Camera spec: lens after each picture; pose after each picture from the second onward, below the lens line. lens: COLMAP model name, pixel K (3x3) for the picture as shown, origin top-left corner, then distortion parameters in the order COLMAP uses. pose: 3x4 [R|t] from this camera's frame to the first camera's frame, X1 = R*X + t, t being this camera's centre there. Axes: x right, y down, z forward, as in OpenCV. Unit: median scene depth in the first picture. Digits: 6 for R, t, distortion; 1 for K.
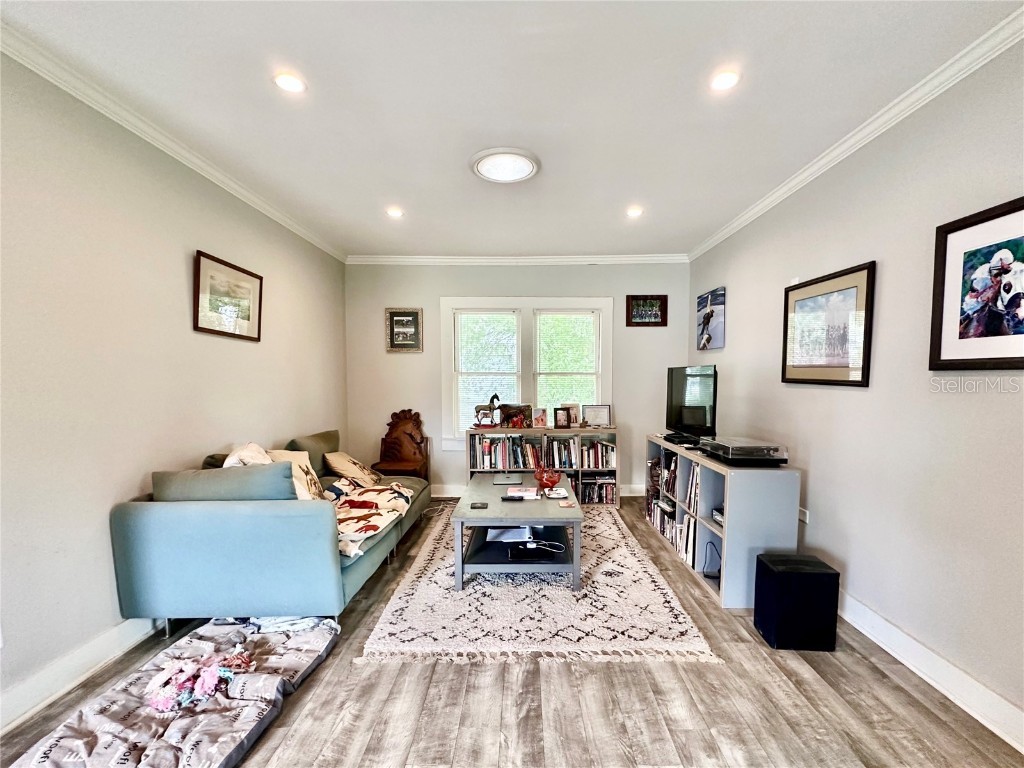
lens RADIAL K [[439.3, 0, 521.9], [0, 439.3, 408.3], [0, 0, 1]] dist [-0.000368, -0.000035]
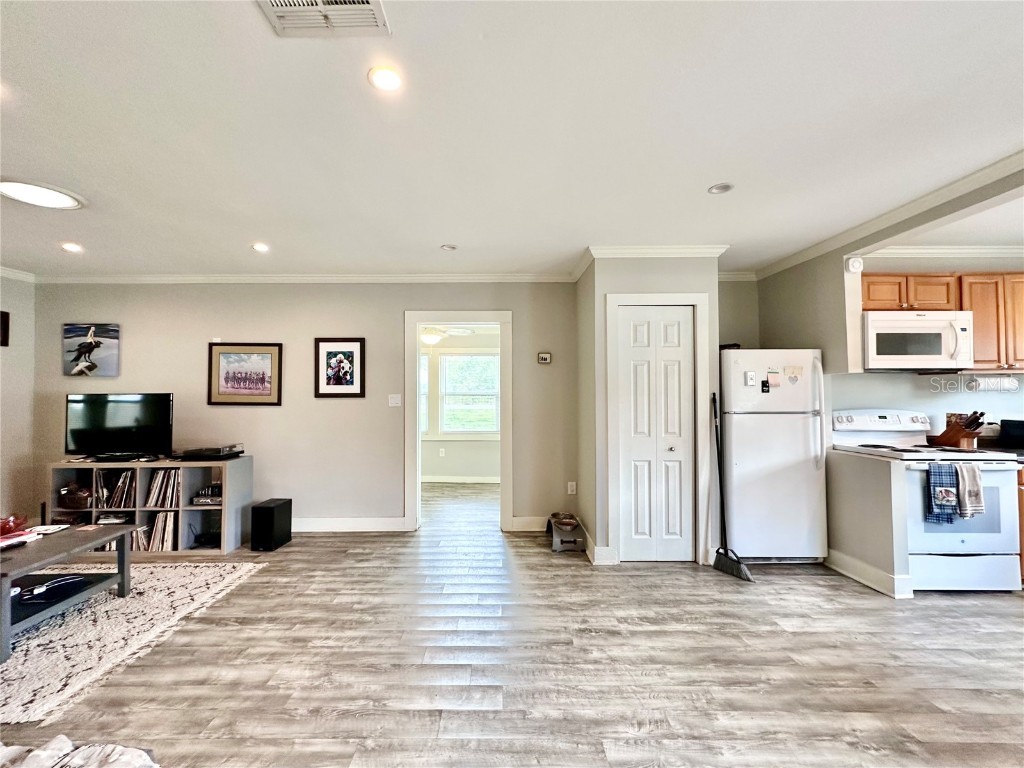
lens RADIAL K [[408.7, 0, 504.6], [0, 408.7, 387.7], [0, 0, 1]] dist [-0.001768, 0.000036]
pose [[-0.001189, 0.009434, 0.999955, -1.201148], [0.078335, 0.996884, -0.009312, -0.038098], [-0.996926, 0.078320, -0.001924, -0.004459]]
